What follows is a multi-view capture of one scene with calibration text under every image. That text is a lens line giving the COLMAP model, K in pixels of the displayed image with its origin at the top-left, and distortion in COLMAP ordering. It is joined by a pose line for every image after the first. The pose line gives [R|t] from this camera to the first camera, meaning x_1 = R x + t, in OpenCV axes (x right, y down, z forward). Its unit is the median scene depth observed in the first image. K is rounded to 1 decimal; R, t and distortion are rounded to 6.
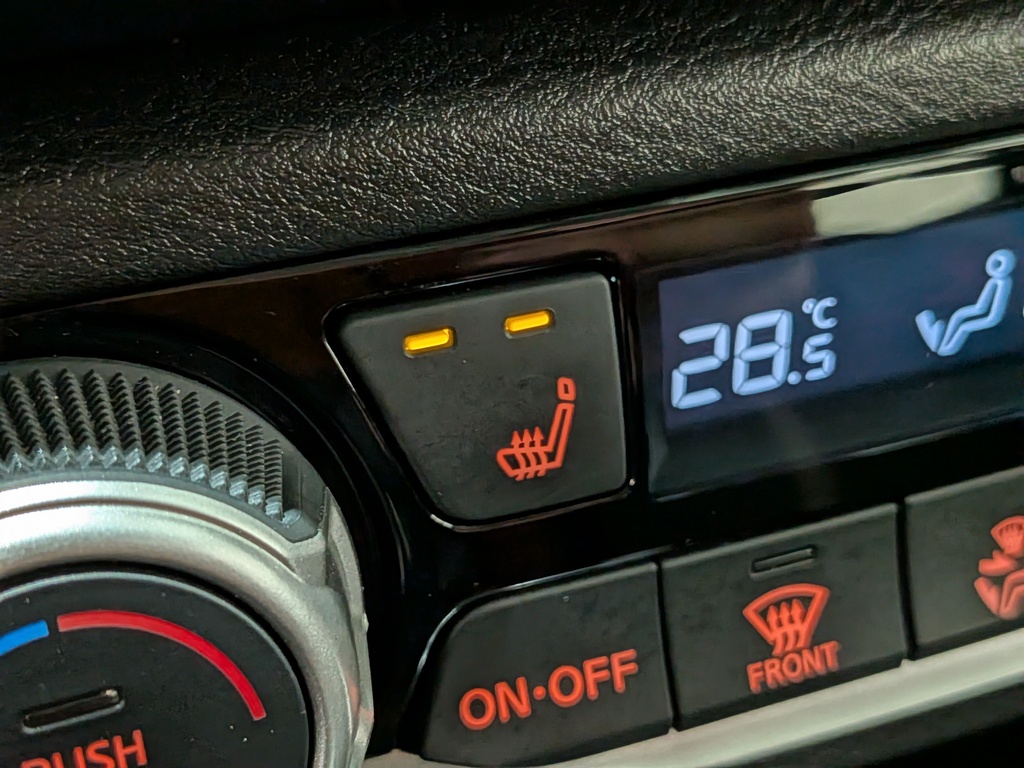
lens RADIAL K [[1472.3, 0, 514.3], [0, 1472.3, 365.8], [0, 0, 1]] dist [0.101444, -0.120533]
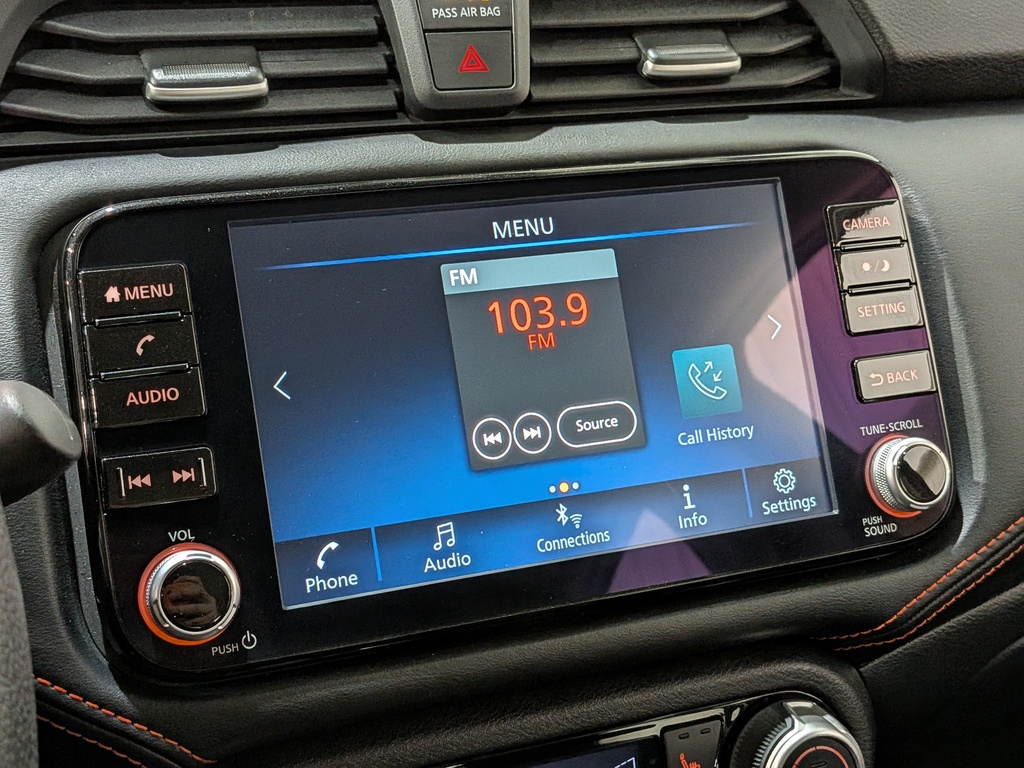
lens RADIAL K [[1470.6, 0, 481.4], [0, 1470.6, 385.7], [0, 0, 1]] dist [0.101545, -0.129371]
pose [[0.999785, -0.020728, -0.000748, 0.166476], [0.019275, 0.941808, -0.335599, 0.254755], [0.007661, 0.335513, 0.942005, -2.867713]]
